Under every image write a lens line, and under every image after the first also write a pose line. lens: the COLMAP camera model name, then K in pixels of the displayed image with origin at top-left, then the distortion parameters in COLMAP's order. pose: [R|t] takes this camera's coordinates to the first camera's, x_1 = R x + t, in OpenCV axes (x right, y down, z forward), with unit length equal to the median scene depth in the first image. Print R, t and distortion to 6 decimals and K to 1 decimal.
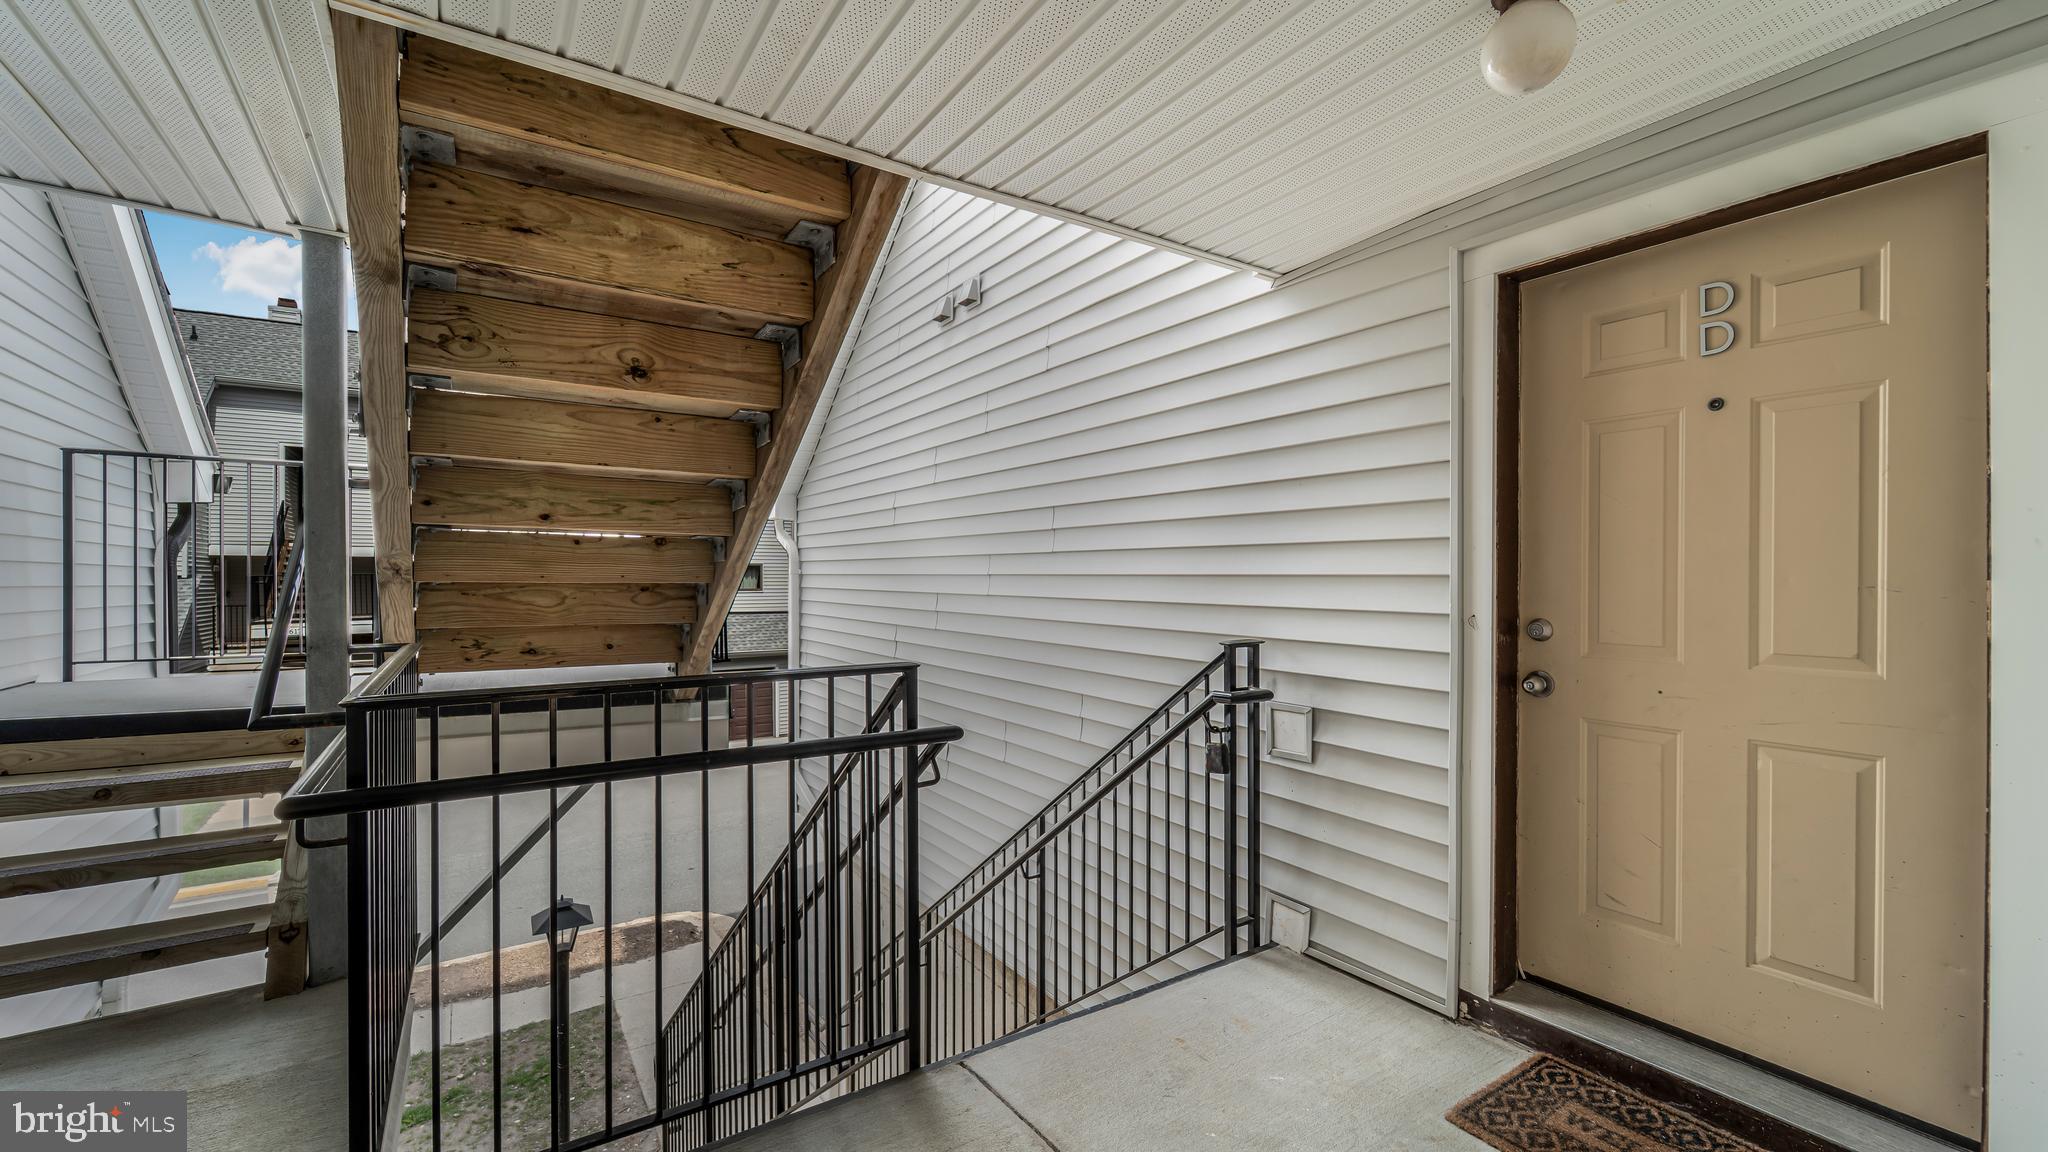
lens RADIAL K [[825.5, 0, 1022.2], [0, 825.5, 574.3], [0, 0, 1]] dist [0.002465, -0.002150]
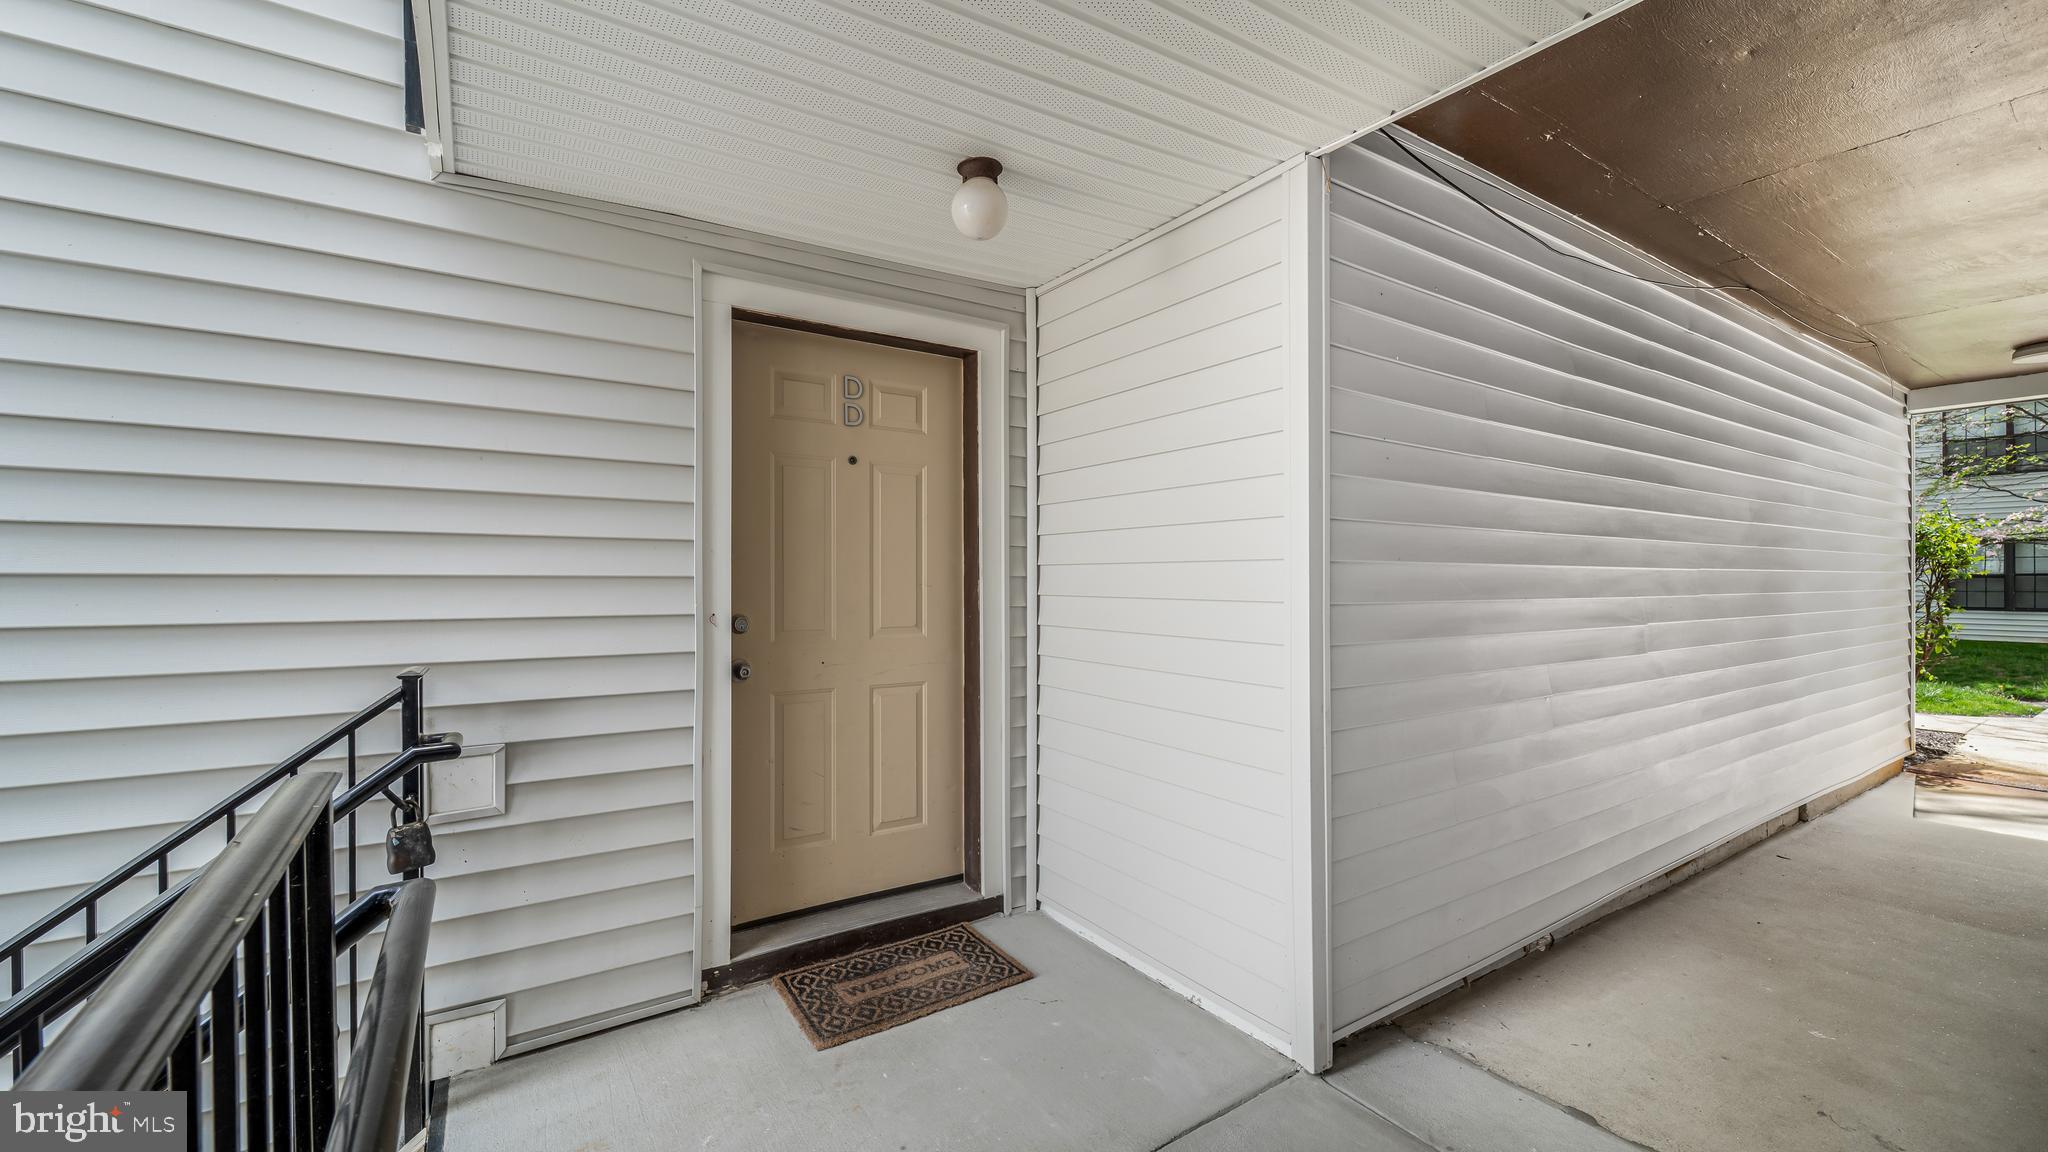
lens RADIAL K [[825.5, 0, 1027.1], [0, 825.5, 577.3], [0, 0, 1]] dist [0.002465, -0.002150]
pose [[-0.006672, 0.002725, 0.999974, -0.534914], [-0.000584, 0.999996, -0.002729, 0.004287], [-0.999978, -0.000603, -0.006670, 0.604585]]
